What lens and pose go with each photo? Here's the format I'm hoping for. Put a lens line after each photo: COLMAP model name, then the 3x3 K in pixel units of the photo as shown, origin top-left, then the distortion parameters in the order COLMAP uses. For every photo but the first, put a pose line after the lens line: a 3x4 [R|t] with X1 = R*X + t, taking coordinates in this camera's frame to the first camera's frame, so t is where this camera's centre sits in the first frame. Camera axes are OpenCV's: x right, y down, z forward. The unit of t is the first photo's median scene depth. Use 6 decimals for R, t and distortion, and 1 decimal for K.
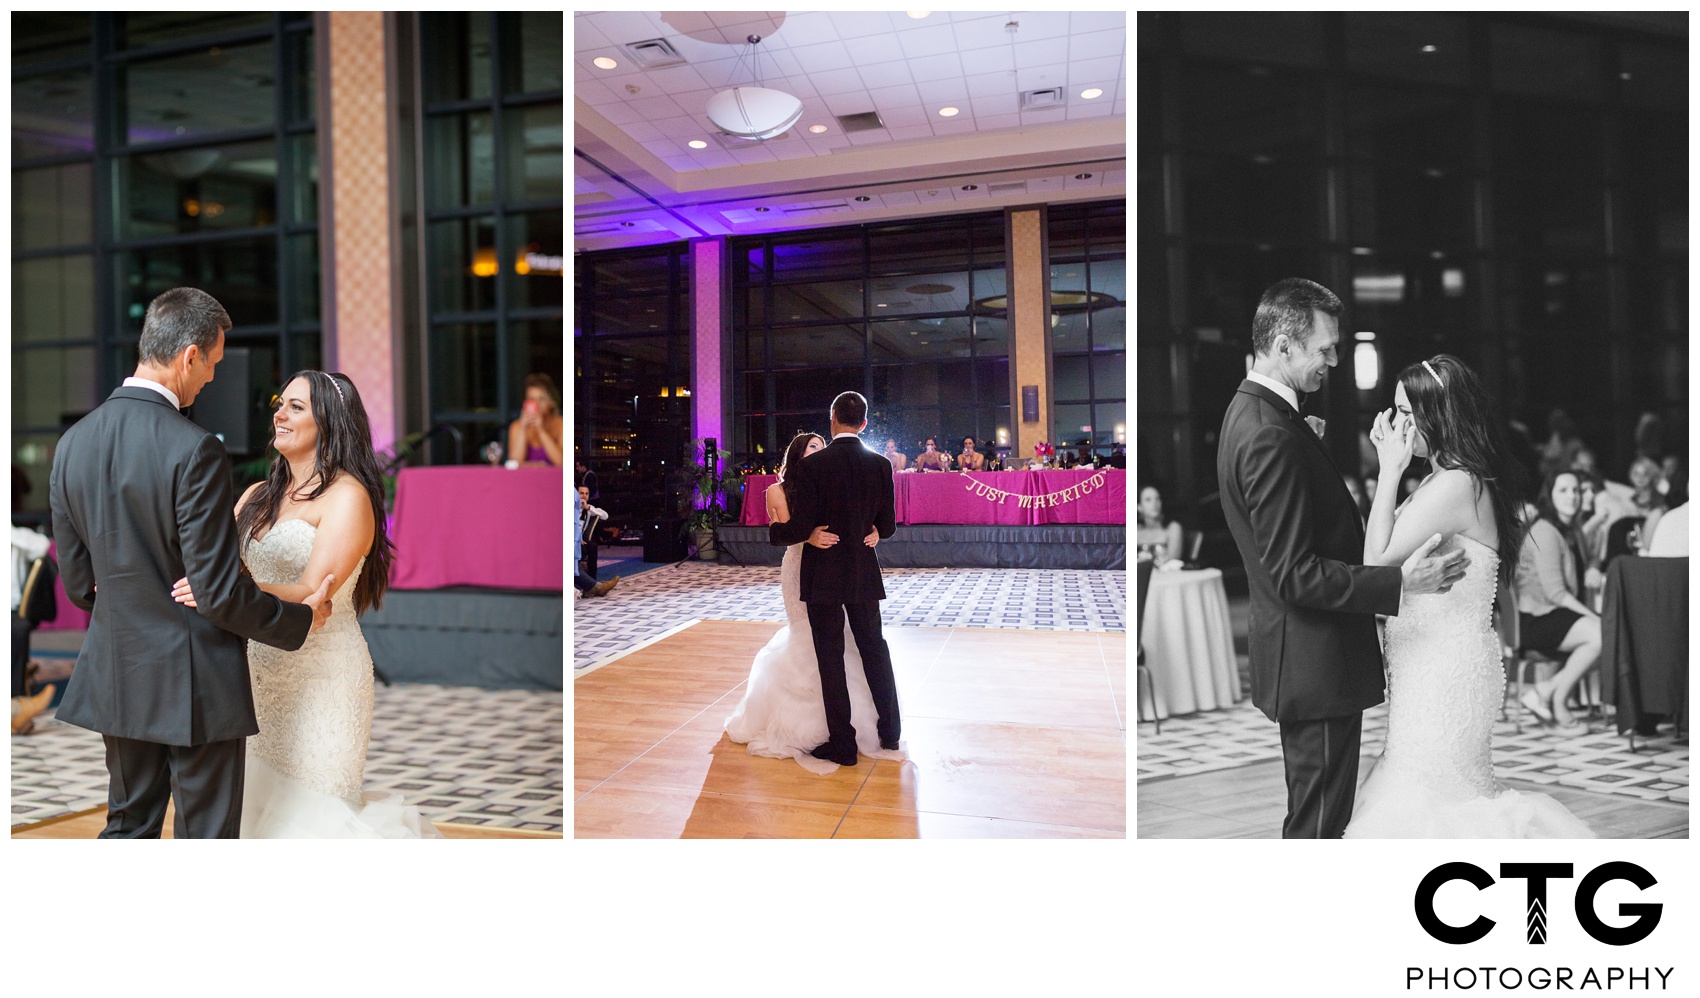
lens RADIAL K [[4424.4, 0, 848.9], [0, 4424.4, 502.2], [0, 0, 1]] dist [-0.512482, 0.000000]
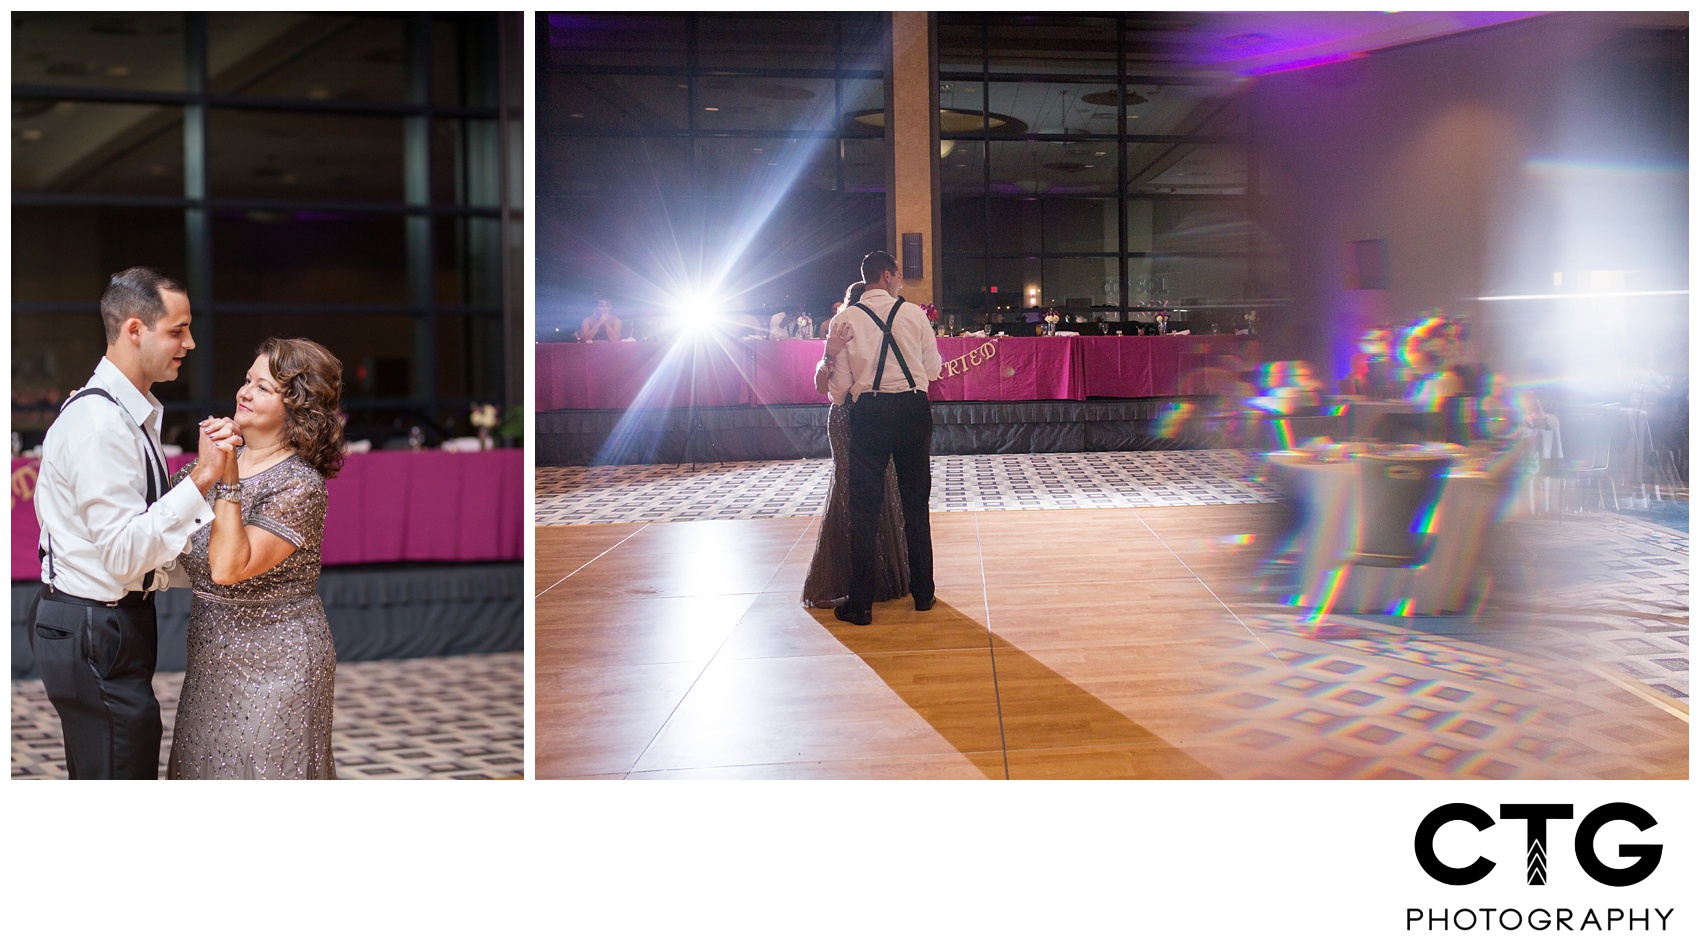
lens RADIAL K [[4849.2, 0, 847.0], [0, 4849.2, 467.9], [0, 0, 1]] dist [1.074331, 0.000000]
pose [[0.999504, 0.012566, 0.028864, 0.003726], [-0.013156, 0.999707, 0.020343, -0.001300], [-0.028600, -0.020712, 0.999376, 0.102243]]
